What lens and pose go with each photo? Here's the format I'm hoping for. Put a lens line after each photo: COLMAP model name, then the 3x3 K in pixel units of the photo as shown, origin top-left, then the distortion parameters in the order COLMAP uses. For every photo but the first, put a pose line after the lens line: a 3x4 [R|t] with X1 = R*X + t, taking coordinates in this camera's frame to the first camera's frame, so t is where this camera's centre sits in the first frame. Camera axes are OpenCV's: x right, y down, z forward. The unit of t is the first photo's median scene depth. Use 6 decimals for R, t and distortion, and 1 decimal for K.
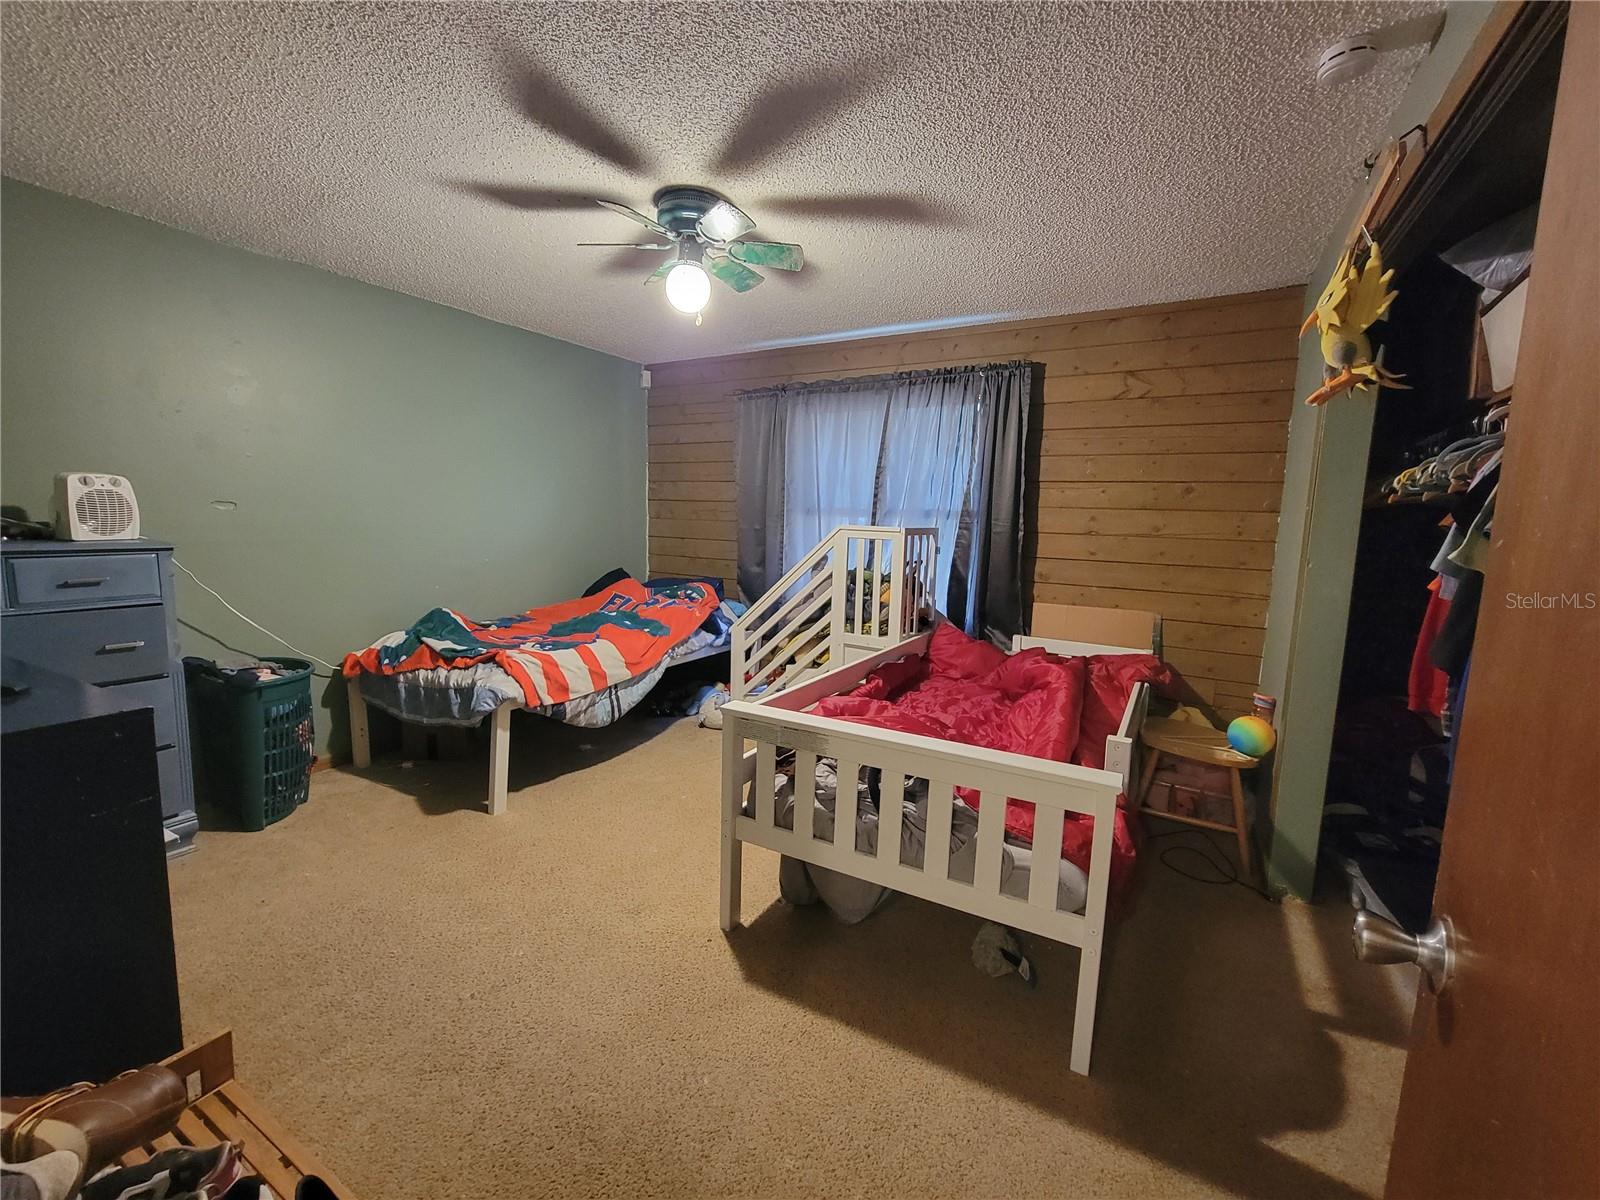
lens RADIAL K [[668.8, 0, 800.0], [0, 668.8, 600.0], [0, 0, 1]] dist [-0.000461, -0.000015]
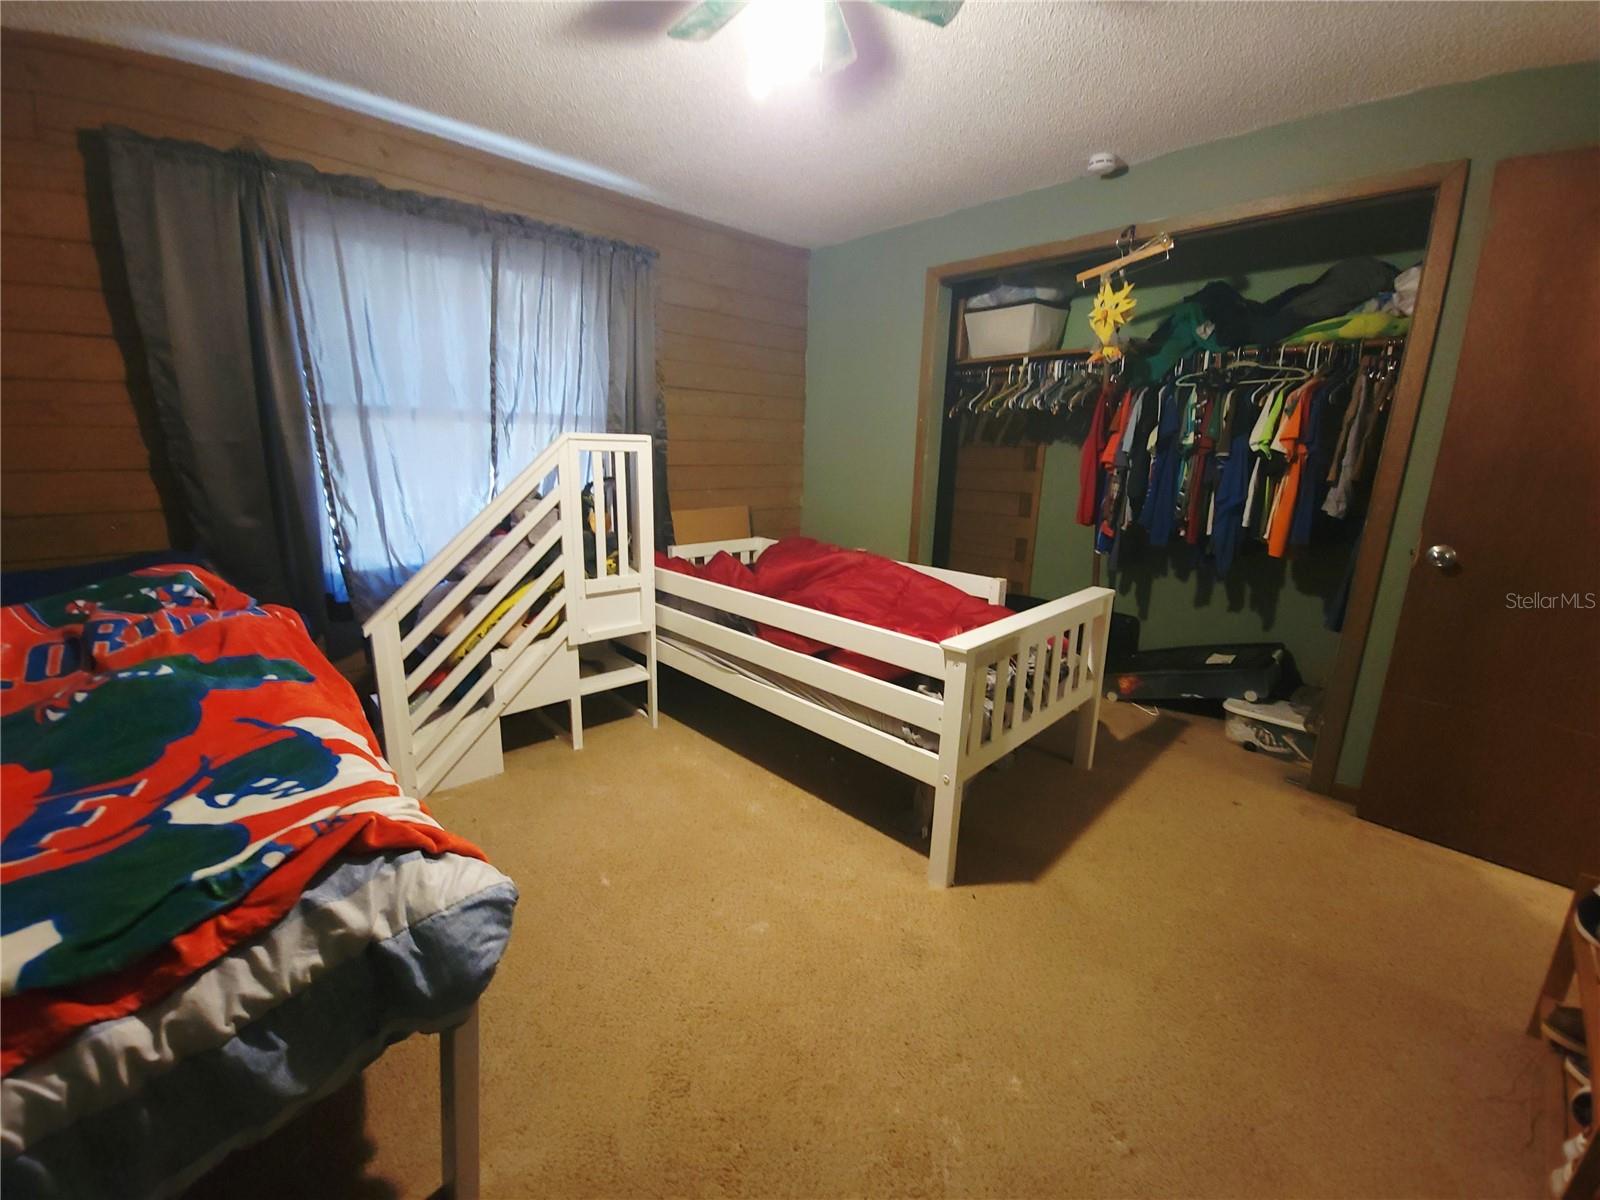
lens RADIAL K [[644.7, 0, 800.0], [0, 644.7, 600.0], [0, 0, 1]] dist [0.000001, 0.000002]
pose [[0.267255, -0.247575, 0.931279, -0.547484], [0.110268, 0.967941, 0.225677, -0.066784], [-0.957296, 0.042377, 0.285987, 0.563868]]
